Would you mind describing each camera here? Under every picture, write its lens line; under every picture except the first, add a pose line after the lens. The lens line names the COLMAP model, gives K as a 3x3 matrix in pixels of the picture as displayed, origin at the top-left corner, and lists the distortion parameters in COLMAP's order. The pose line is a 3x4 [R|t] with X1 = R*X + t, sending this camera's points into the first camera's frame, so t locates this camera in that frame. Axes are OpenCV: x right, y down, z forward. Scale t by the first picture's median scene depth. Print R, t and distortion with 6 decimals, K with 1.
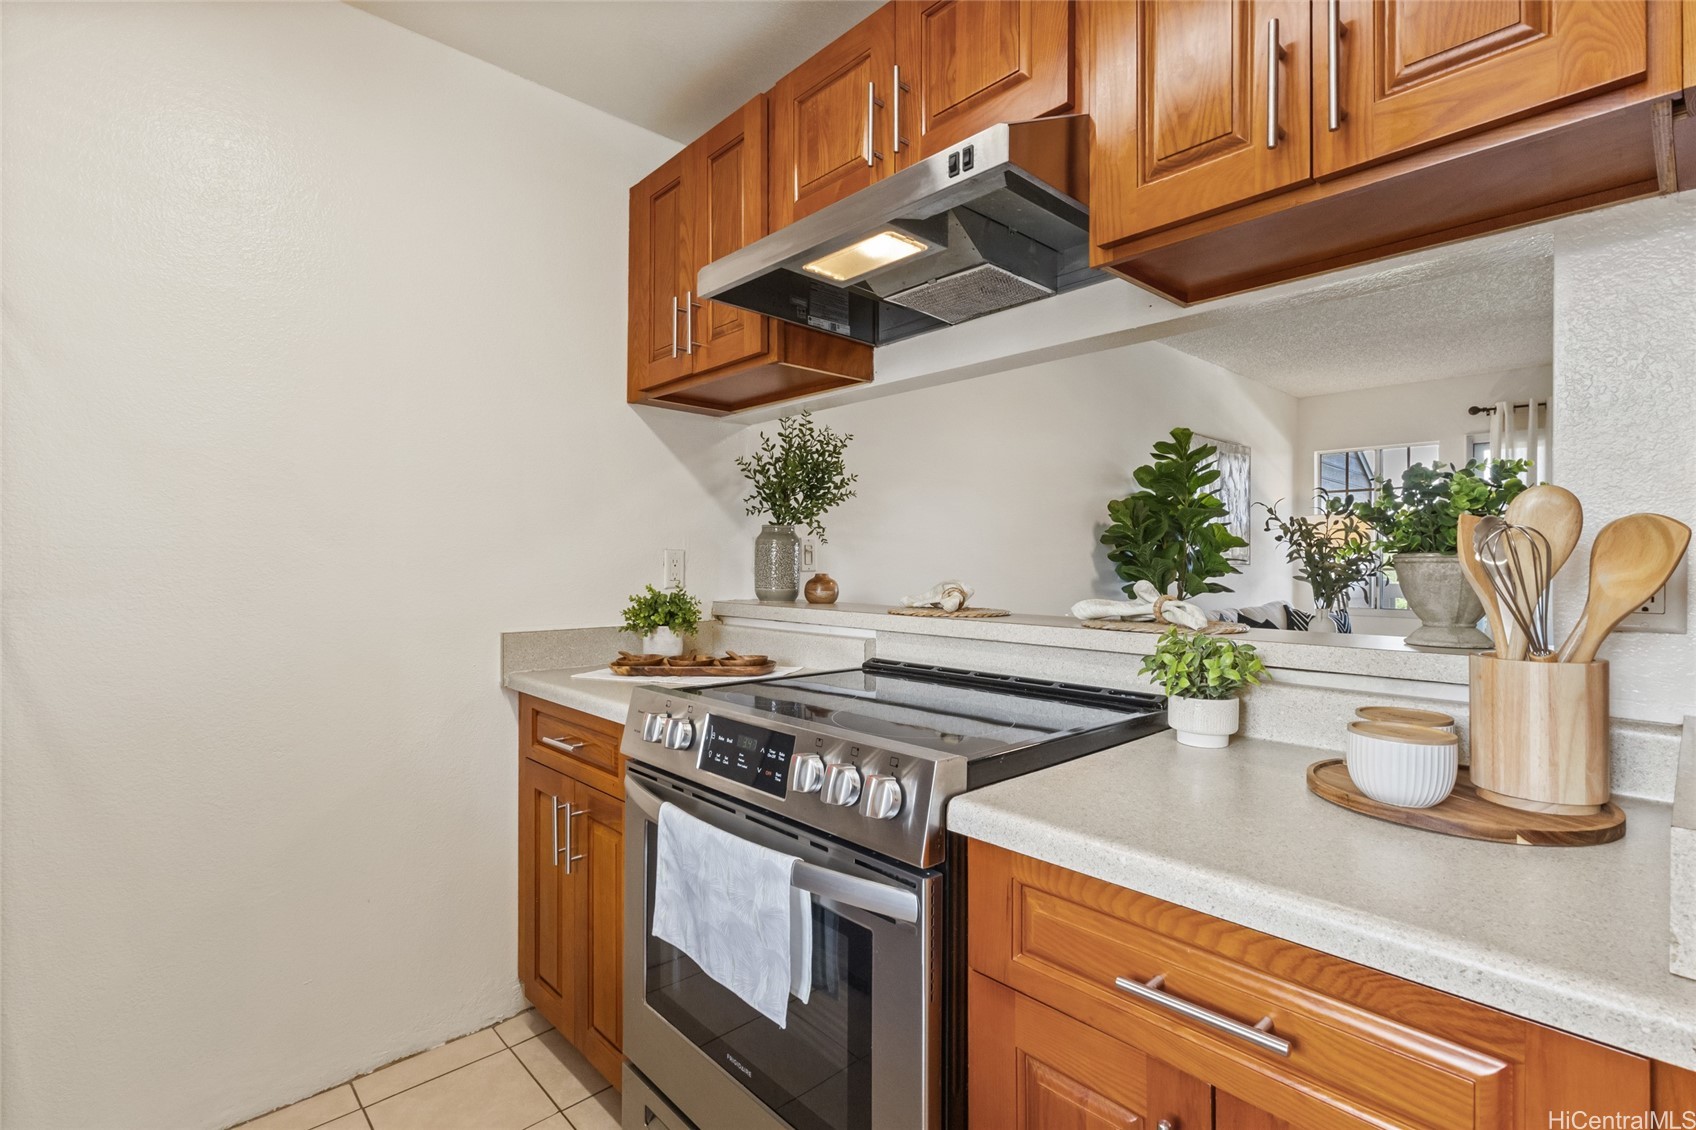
lens RADIAL K [[786.0, 0, 847.4], [0, 786.0, 558.7], [0, 0, 1]] dist [-0.003418, 0.001338]
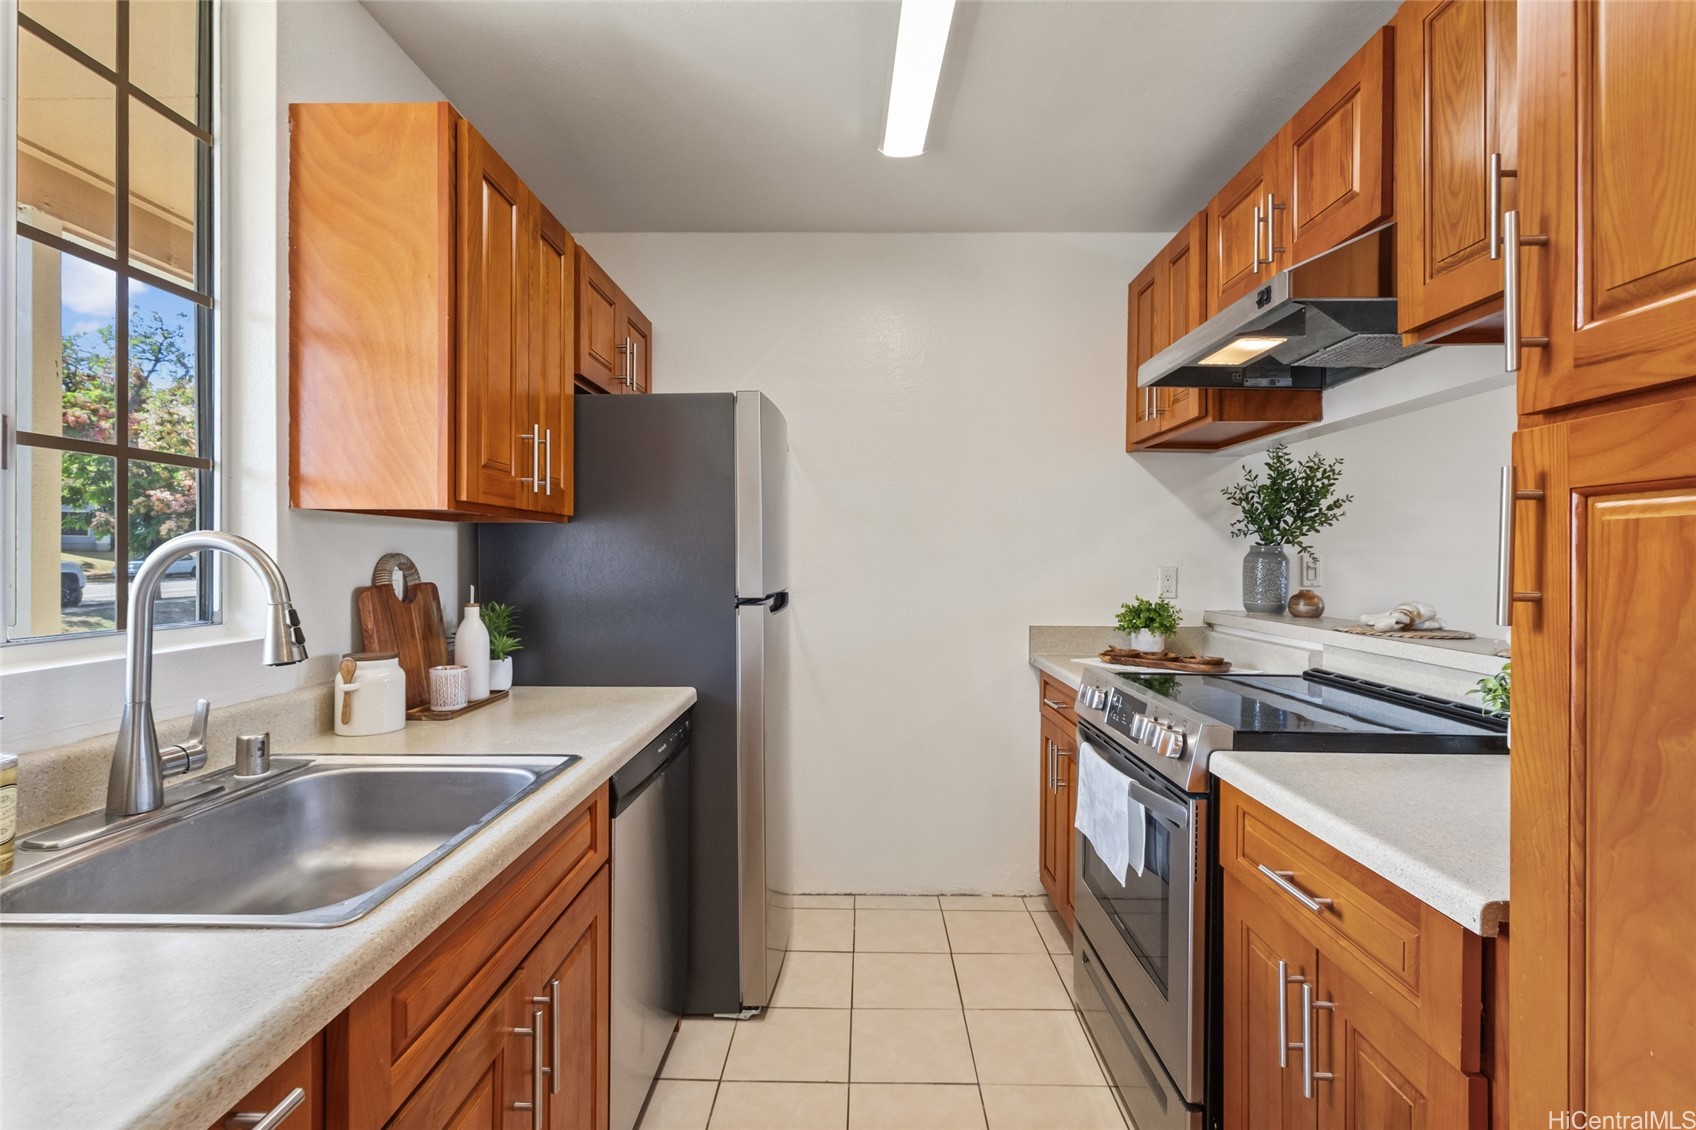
lens RADIAL K [[786.0, 0, 847.6], [0, 786.0, 560.1], [0, 0, 1]] dist [-0.003418, 0.001338]
pose [[0.721928, 0.003955, -0.691957, 0.318135], [-0.001511, 0.999990, 0.004139, -0.031621], [0.691967, -0.001942, 0.721927, -0.271032]]
